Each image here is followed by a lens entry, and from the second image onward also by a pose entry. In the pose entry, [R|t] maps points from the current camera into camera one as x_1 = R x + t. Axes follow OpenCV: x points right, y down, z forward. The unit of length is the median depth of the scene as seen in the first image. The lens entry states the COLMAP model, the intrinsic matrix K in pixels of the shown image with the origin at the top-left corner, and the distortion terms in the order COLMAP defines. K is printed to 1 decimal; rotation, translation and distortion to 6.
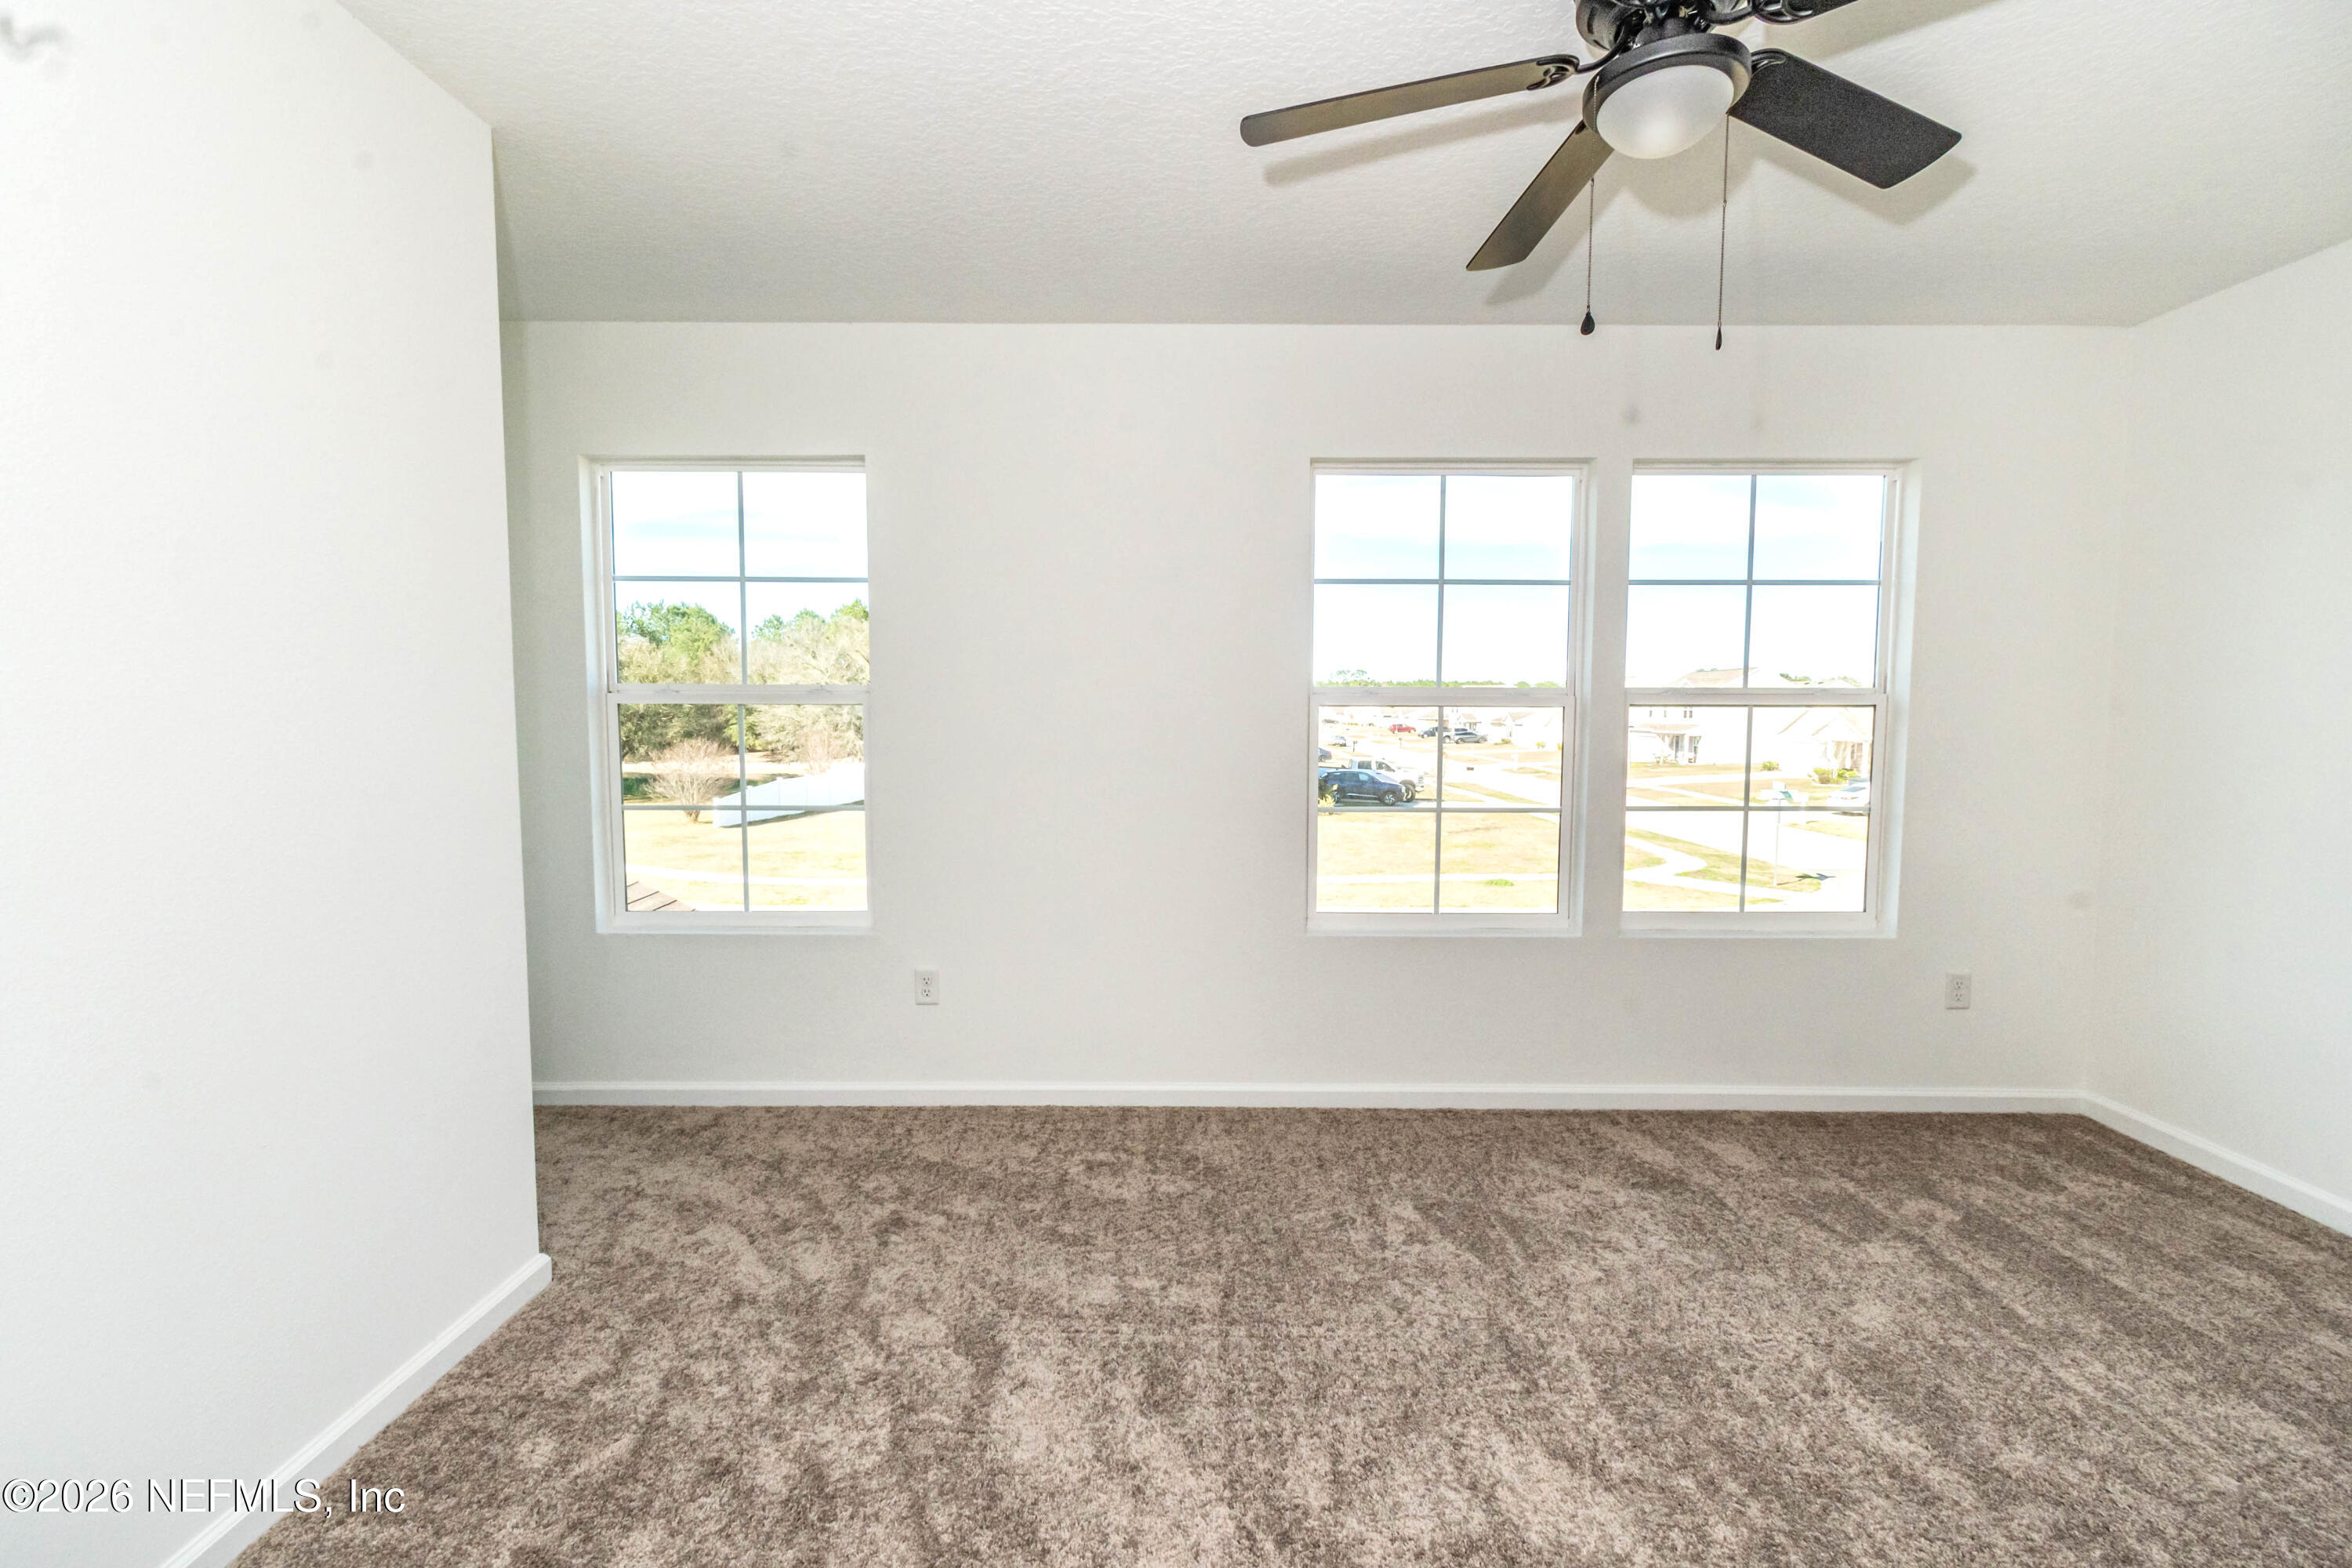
lens RADIAL K [[1077.6, 0, 1177.6], [0, 1077.6, 782.6], [0, 0, 1]] dist [-0.005300, -0.001137]
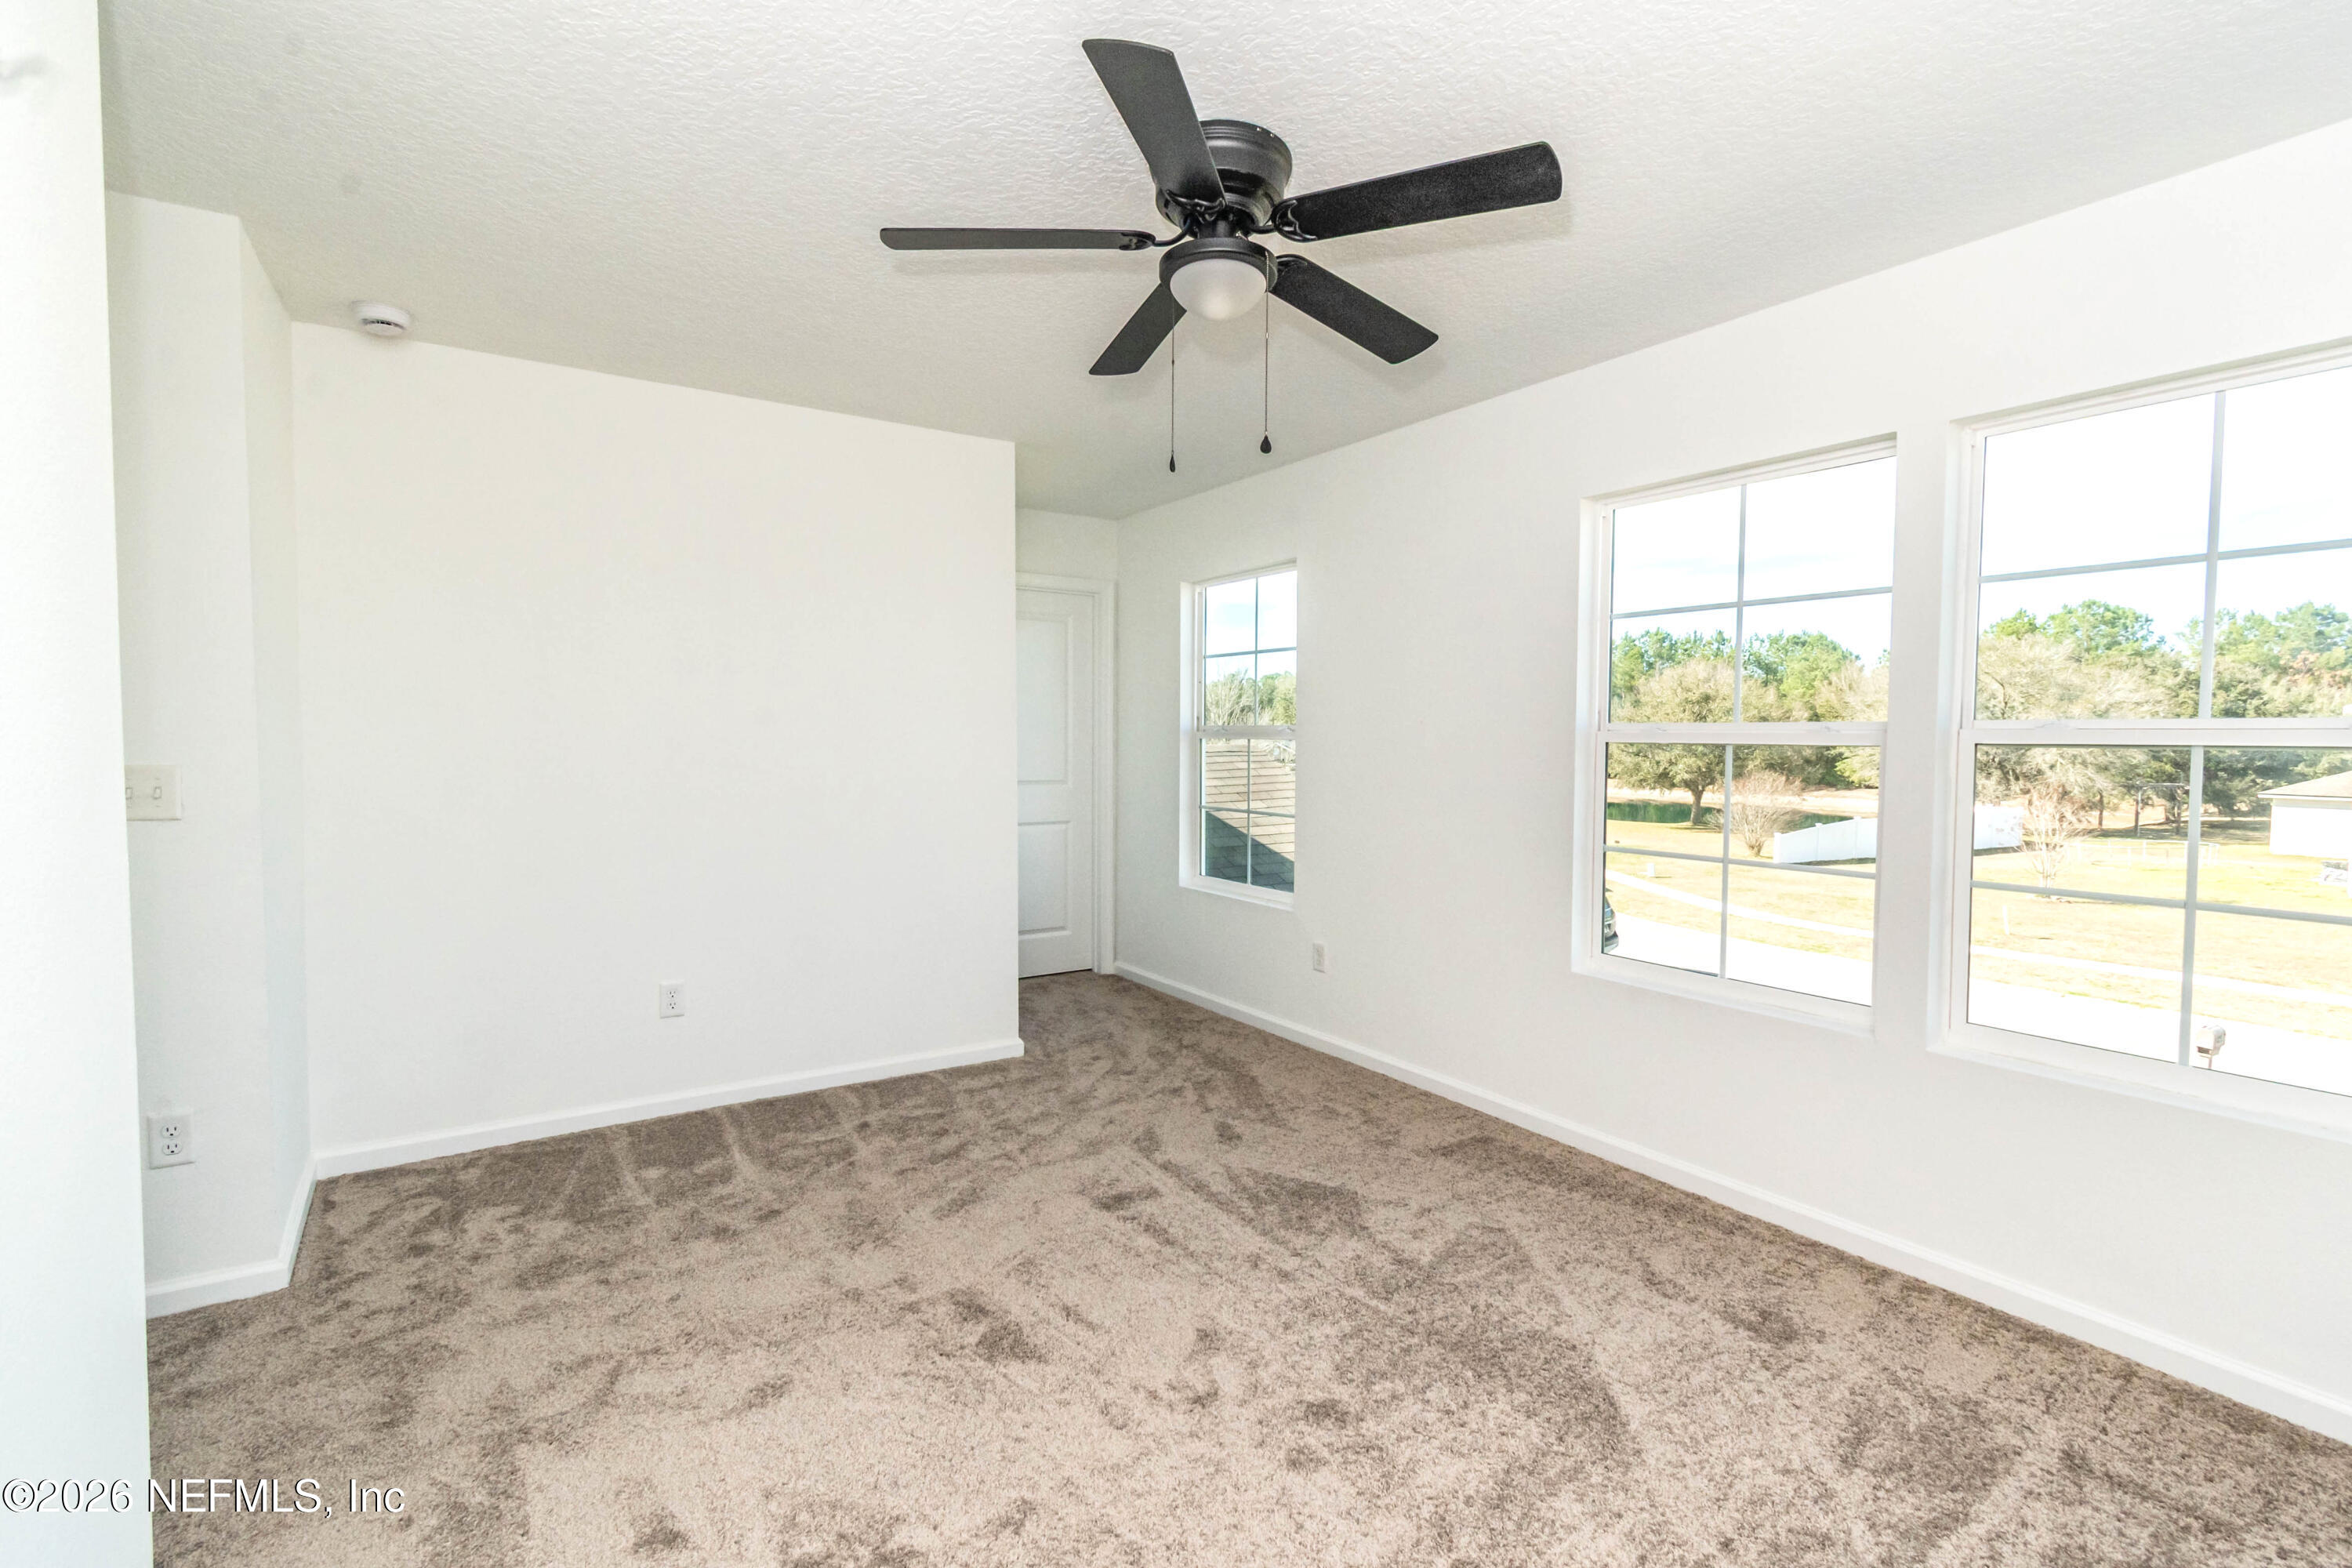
lens RADIAL K [[1077.6, 0, 1185.0], [0, 1077.6, 787.4], [0, 0, 1]] dist [-0.005300, -0.001137]
pose [[0.553341, 0.041679, -0.831911, 0.832809], [-0.062120, 0.998031, 0.008683, -0.018031], [0.830635, 0.046874, 0.554841, 0.150521]]
